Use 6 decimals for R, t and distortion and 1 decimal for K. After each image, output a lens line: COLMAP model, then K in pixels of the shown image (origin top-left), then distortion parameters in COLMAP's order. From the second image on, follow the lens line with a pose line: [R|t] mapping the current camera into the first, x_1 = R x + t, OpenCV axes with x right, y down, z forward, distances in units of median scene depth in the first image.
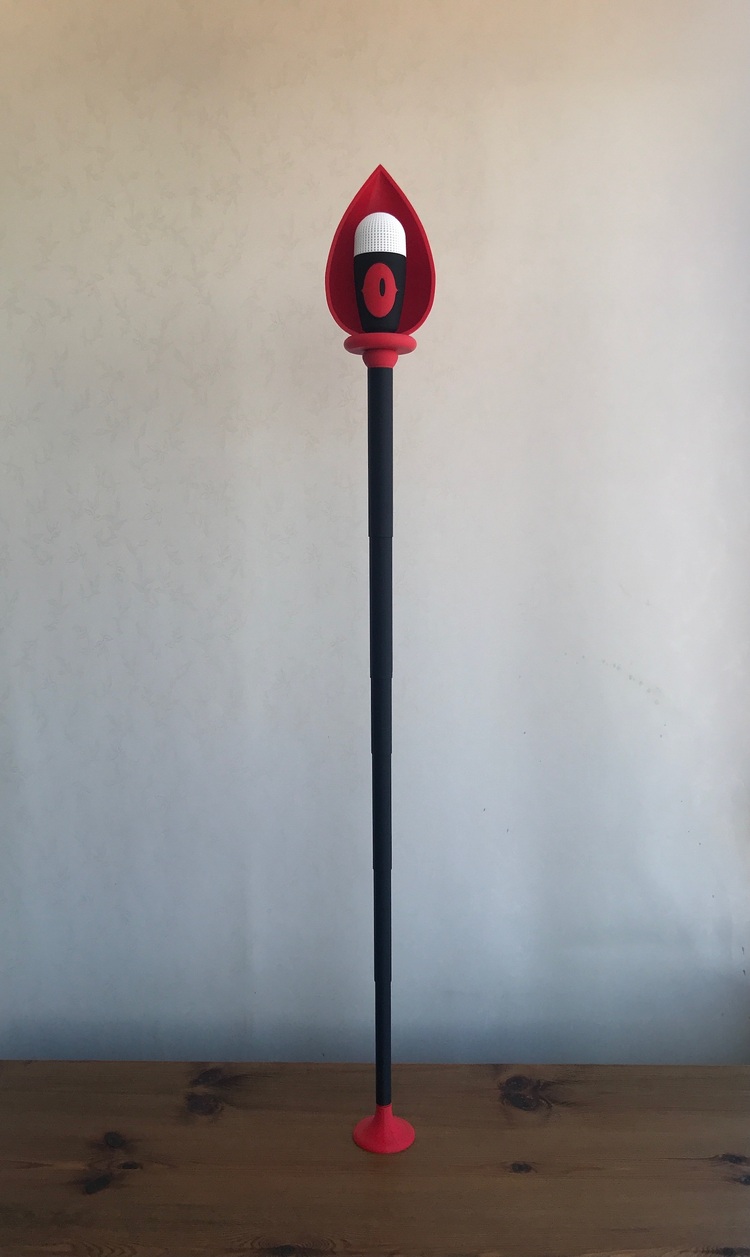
lens RADIAL K [[1004.6, 0, 375.0], [0, 1004.6, 628.5], [0, 0, 1]] dist [0.007451, -0.000520]
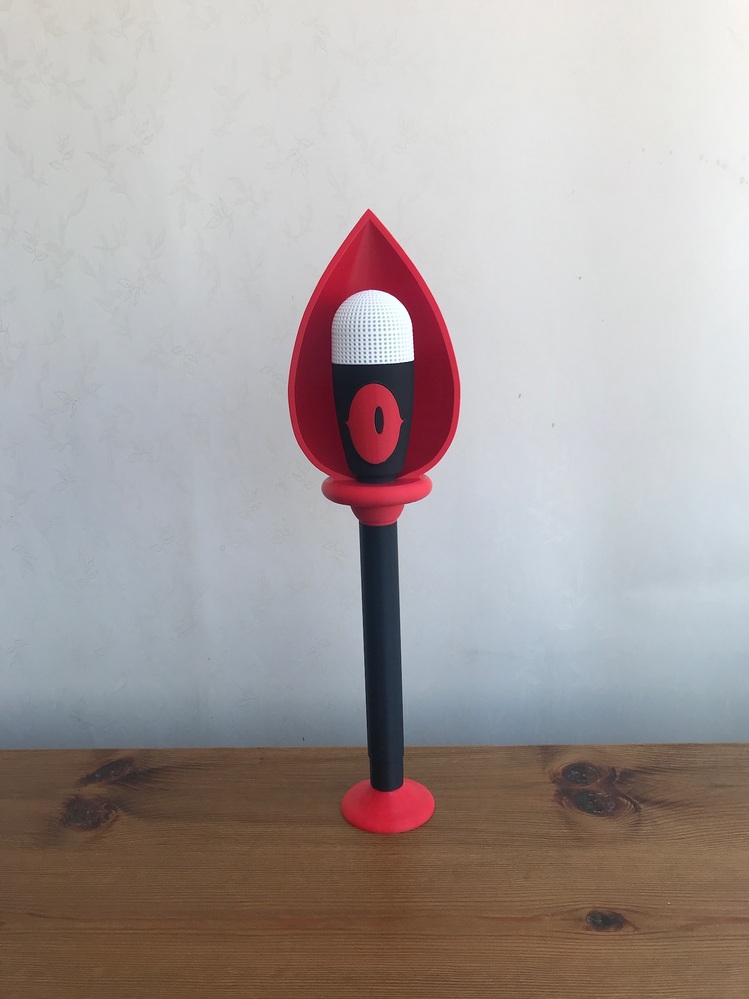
lens RADIAL K [[815.4, 0, 391.9], [0, 815.4, 501.0], [0, 0, 1]] dist [0.006520, -0.001666]
pose [[0.999624, -0.020891, -0.017755, 0.033466], [0.022729, 0.993616, 0.110504, 0.217027], [0.015333, -0.110866, 0.993717, 0.495548]]
